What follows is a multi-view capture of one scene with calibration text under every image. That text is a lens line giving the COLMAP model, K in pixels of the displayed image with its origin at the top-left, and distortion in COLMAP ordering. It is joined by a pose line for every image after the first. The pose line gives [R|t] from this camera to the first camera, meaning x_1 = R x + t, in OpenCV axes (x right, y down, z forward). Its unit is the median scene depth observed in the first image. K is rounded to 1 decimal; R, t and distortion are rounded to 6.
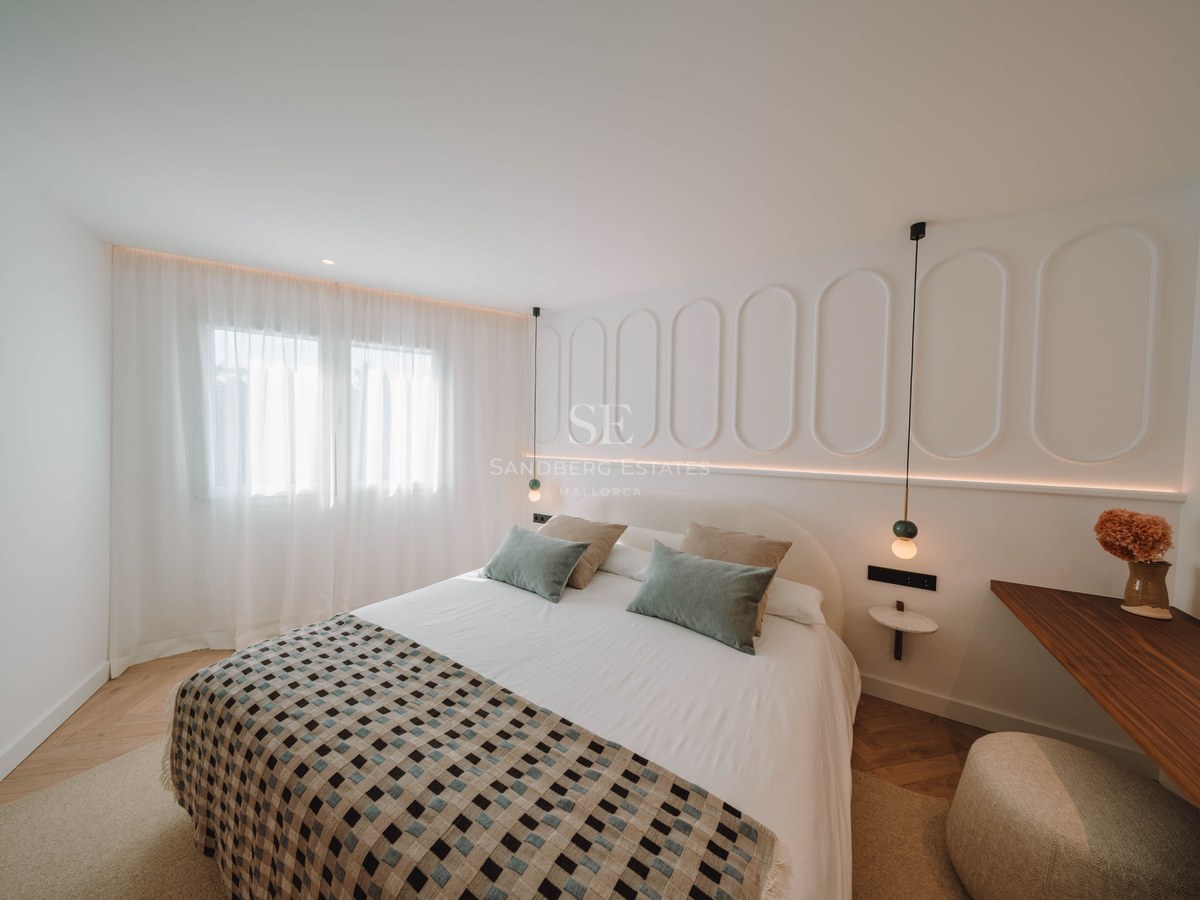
lens RADIAL K [[394.7, 0, 596.3], [0, 394.7, 450.5], [0, 0, 1]] dist [0.005915, -0.003604]
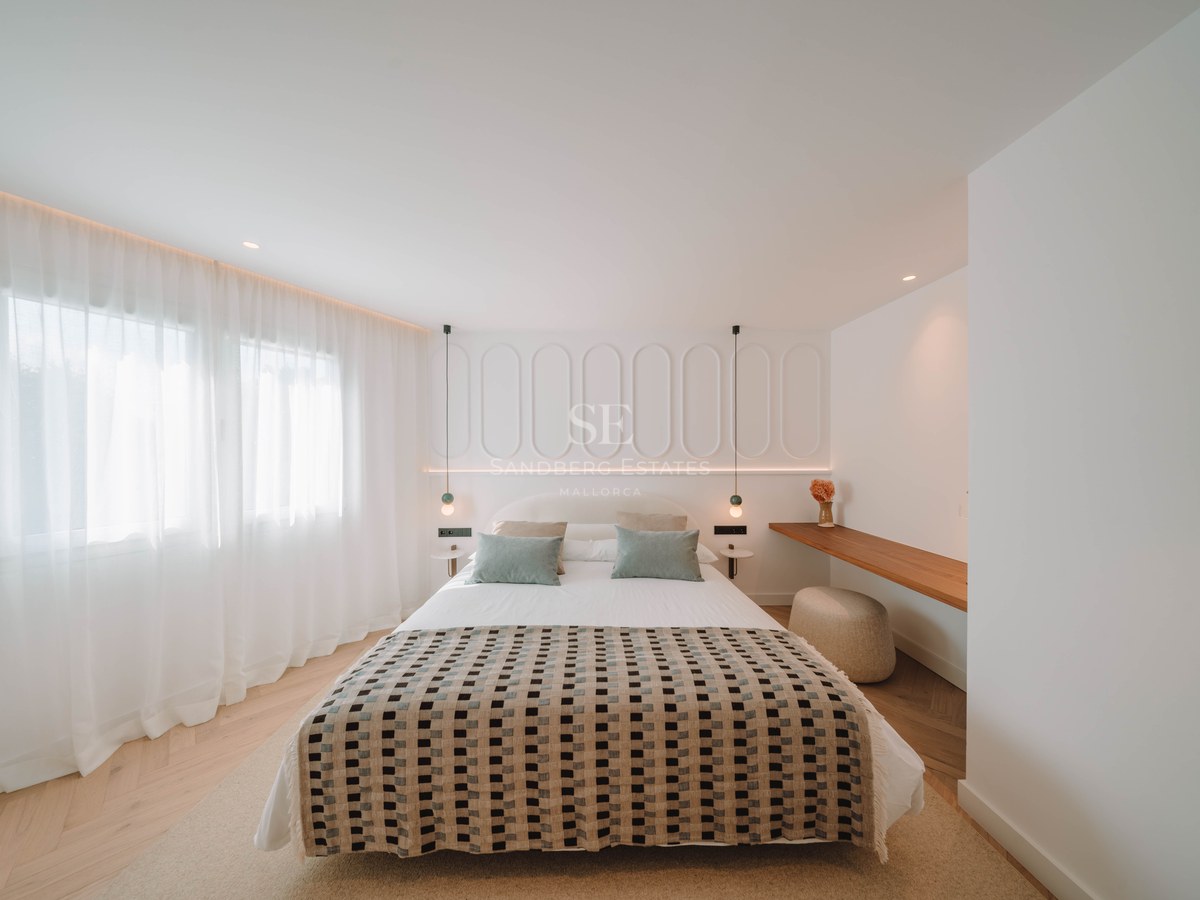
lens RADIAL K [[399.0, 0, 591.8], [0, 399.0, 454.1], [0, 0, 1]] dist [0.000928, -0.003793]
pose [[0.829713, -0.023513, 0.557694, -0.533618], [0.035188, 0.999328, -0.010220, -0.004684], [-0.557079, 0.028104, 0.829984, -0.073756]]
